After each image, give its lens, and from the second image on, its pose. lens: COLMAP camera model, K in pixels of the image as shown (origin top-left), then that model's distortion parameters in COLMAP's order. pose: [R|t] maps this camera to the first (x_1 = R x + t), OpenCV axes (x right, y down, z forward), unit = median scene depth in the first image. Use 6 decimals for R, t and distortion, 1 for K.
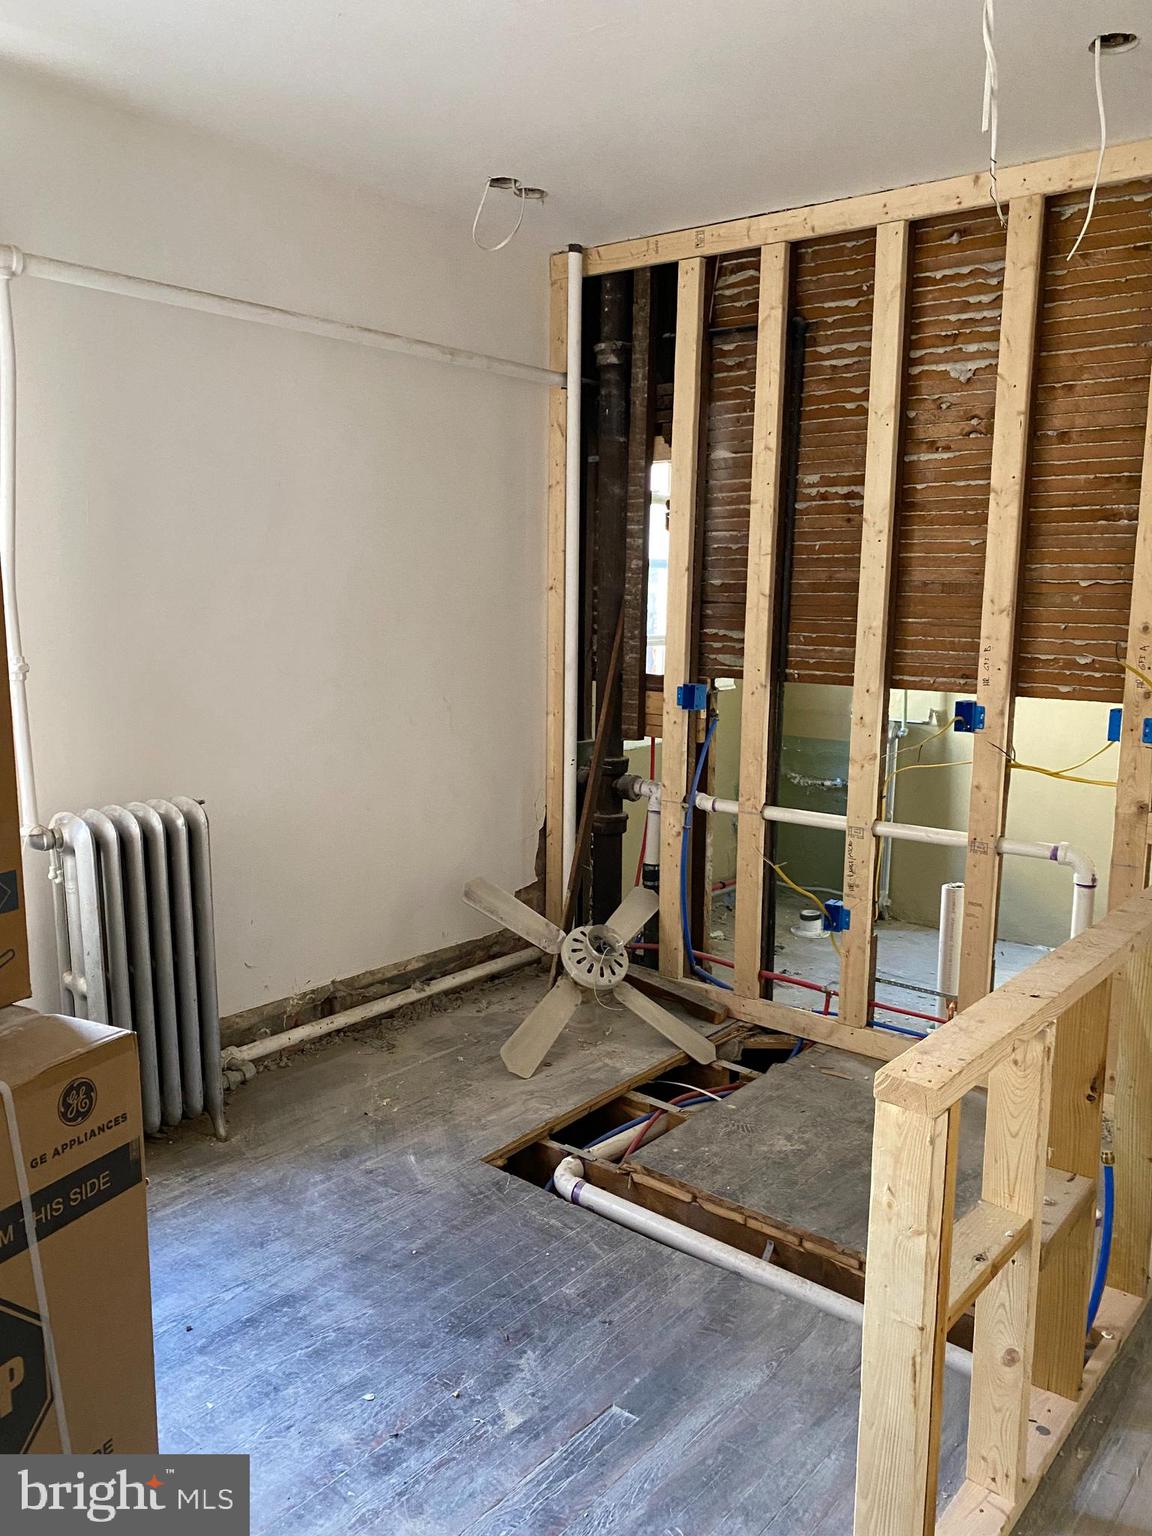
lens RADIAL K [[1181.0, 0, 573.4], [0, 1181.0, 765.3], [0, 0, 1]] dist [0.060066, -0.126156]
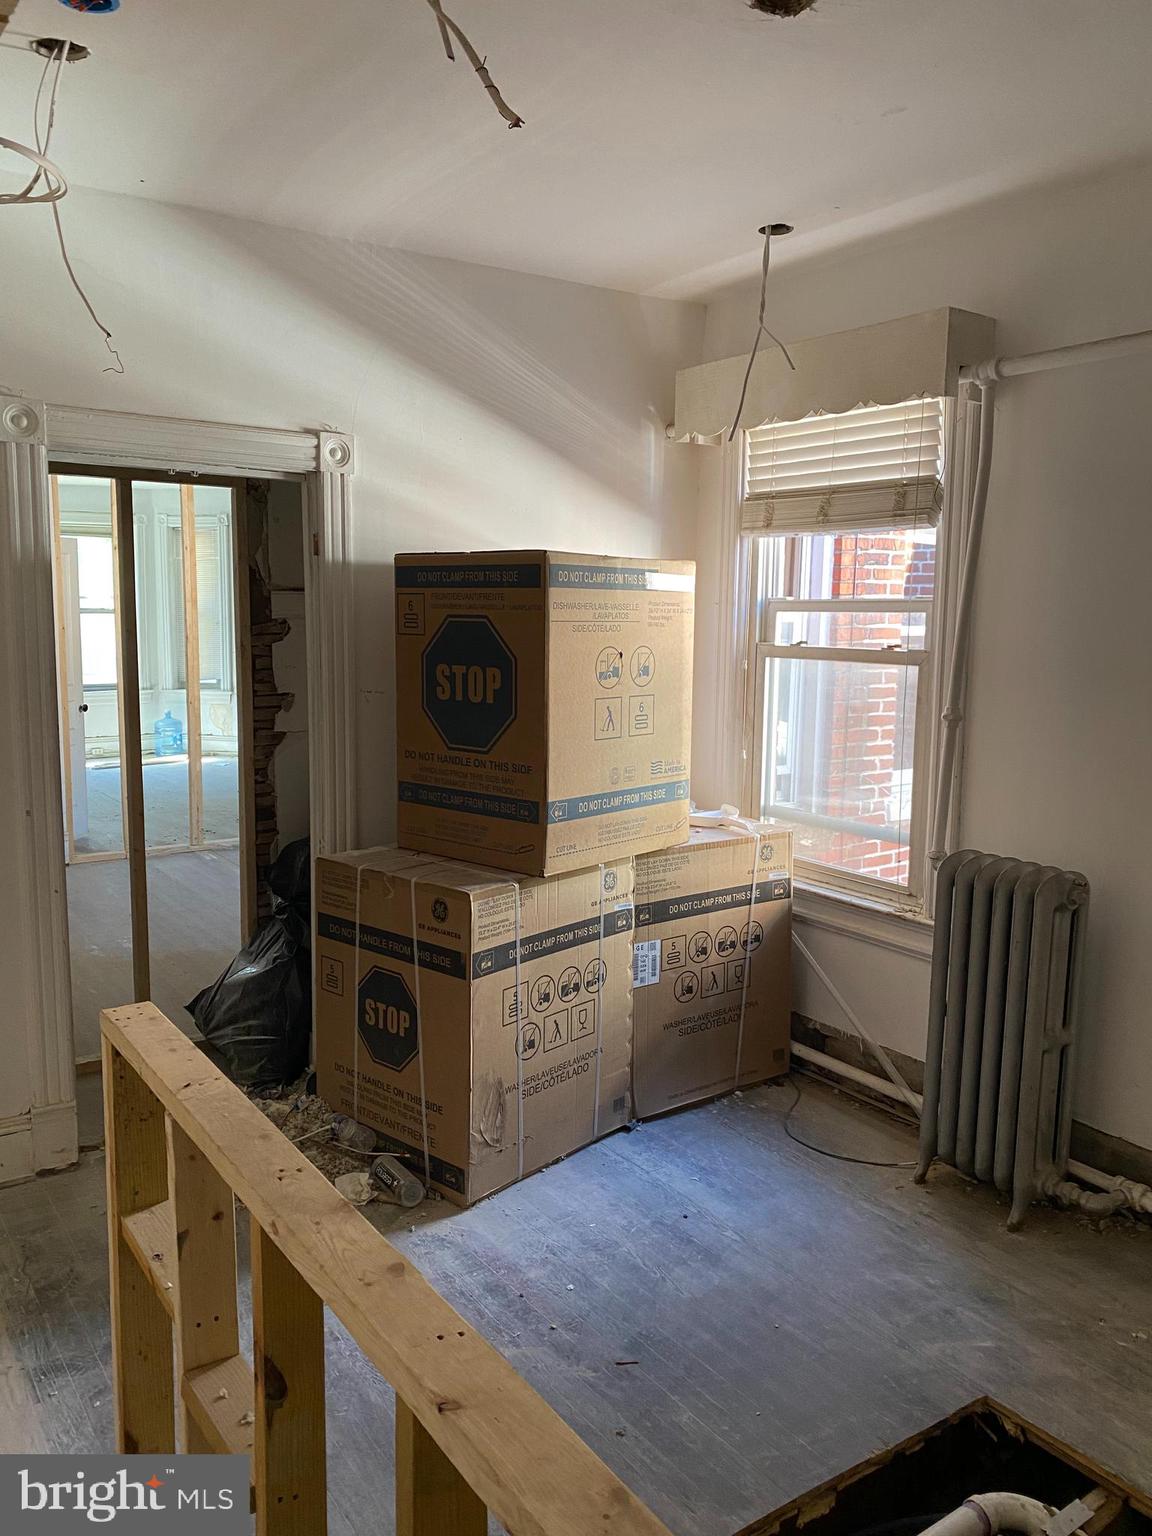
lens RADIAL K [[1181.0, 0, 573.4], [0, 1181.0, 765.3], [0, 0, 1]] dist [0.060066, -0.126156]
pose [[-0.266324, 0.119309, -0.956471, 0.825107], [-0.161447, 0.972770, 0.166296, -0.182978], [0.950266, 0.198708, -0.239810, 1.024385]]
